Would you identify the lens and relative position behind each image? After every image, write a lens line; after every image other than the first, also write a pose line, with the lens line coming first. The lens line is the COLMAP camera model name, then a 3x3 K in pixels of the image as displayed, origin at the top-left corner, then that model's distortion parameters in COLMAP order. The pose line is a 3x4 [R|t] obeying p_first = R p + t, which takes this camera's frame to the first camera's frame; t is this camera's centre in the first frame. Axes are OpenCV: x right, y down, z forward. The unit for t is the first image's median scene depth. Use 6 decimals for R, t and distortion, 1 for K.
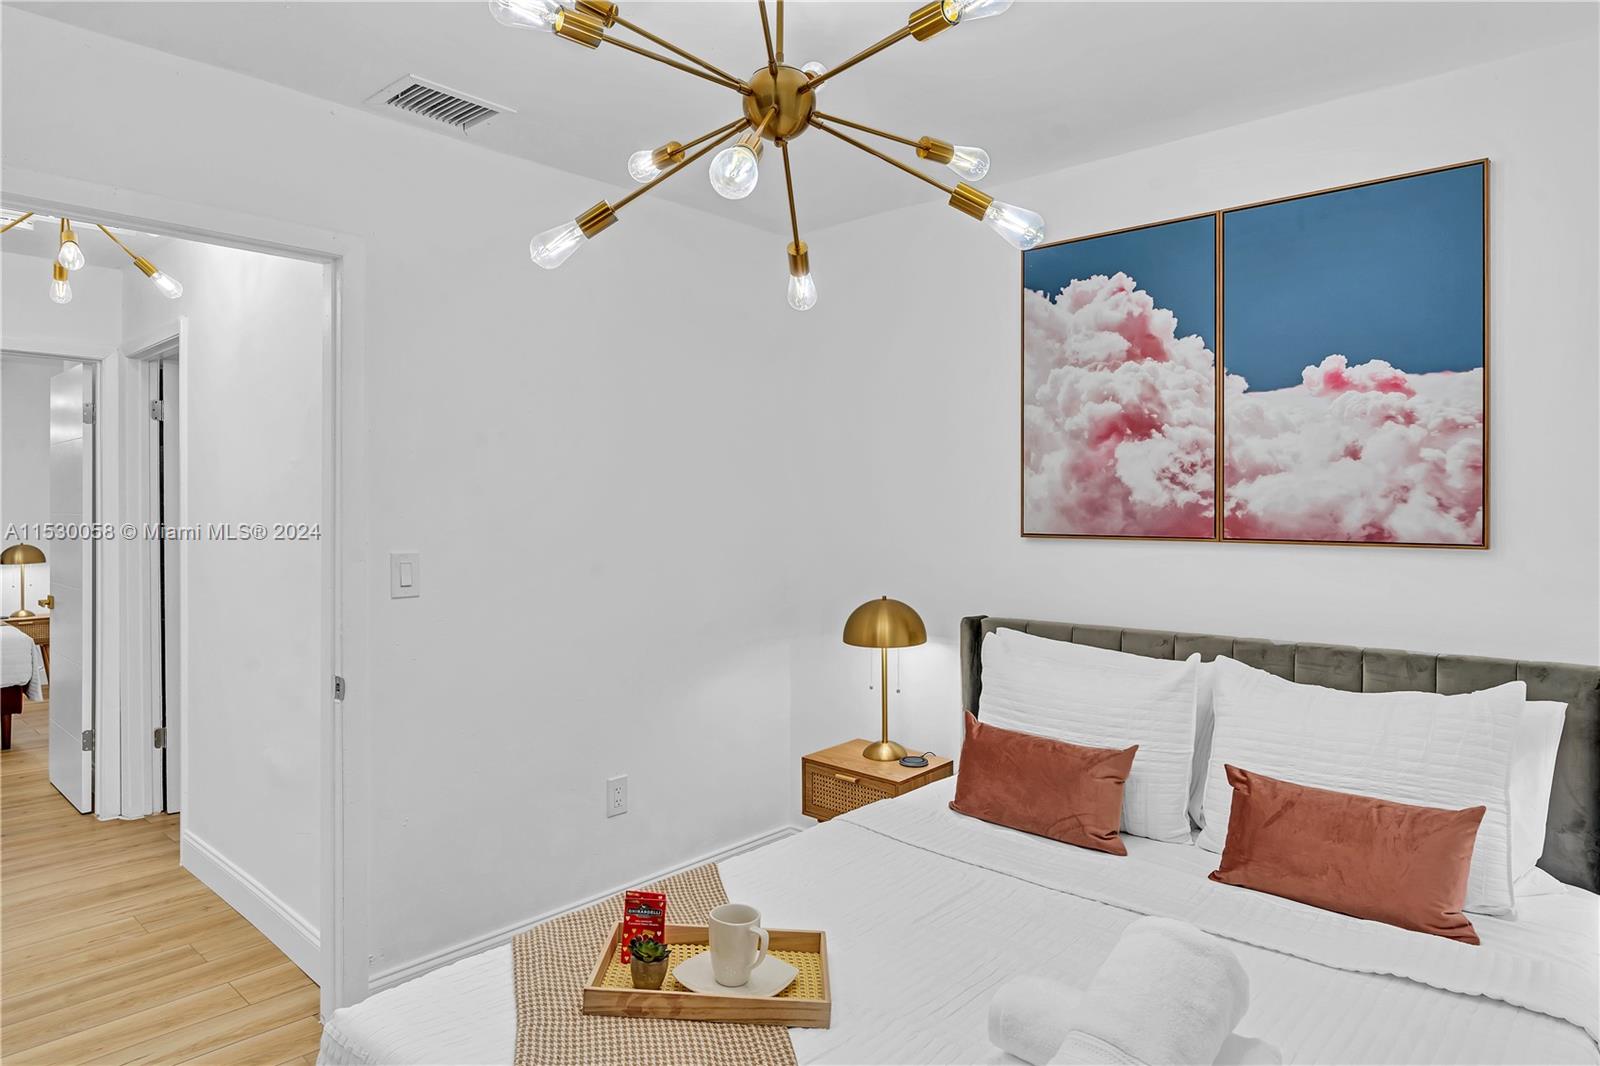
lens RADIAL K [[869.0, 0, 796.5], [0, 869.0, 525.0], [0, 0, 1]] dist [-0.012491, 0.001444]
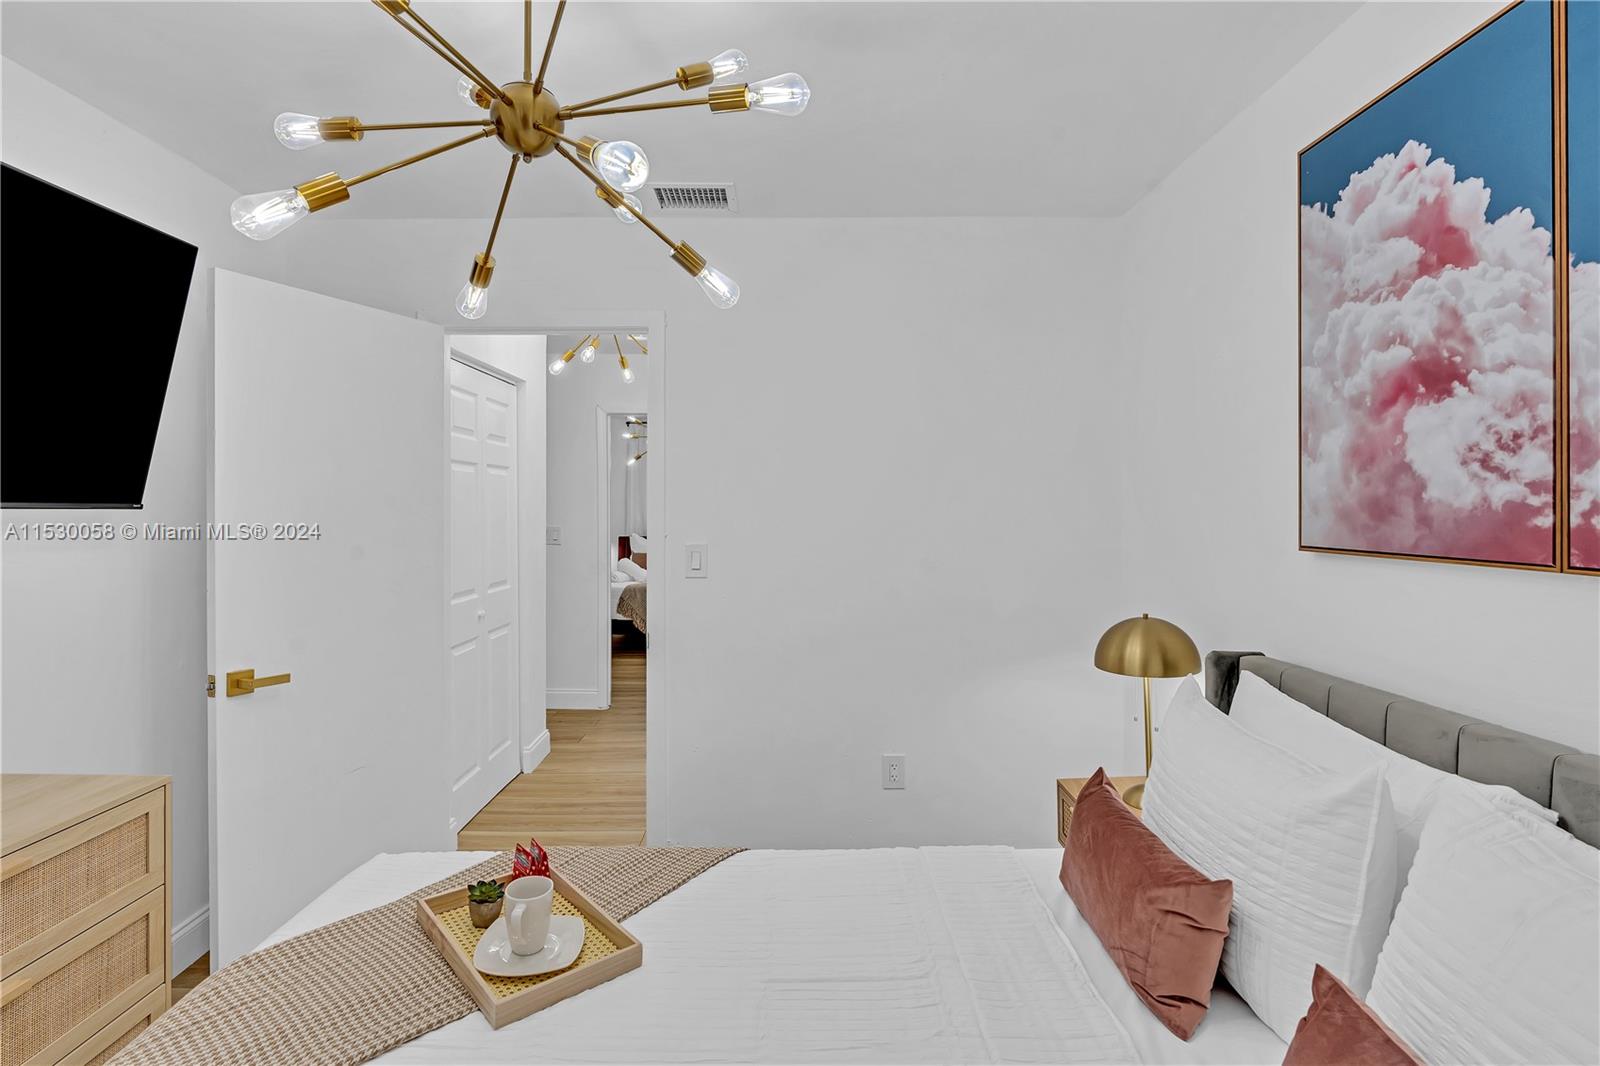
lens RADIAL K [[726.5, 0, 801.1], [0, 726.5, 522.5], [0, 0, 1]] dist [-0.018583, 0.005249]
pose [[0.721001, 0.012858, -0.692815, 0.421791], [-0.013574, 0.999898, 0.004431, -0.007275], [0.692802, 0.006210, 0.721102, 0.313301]]
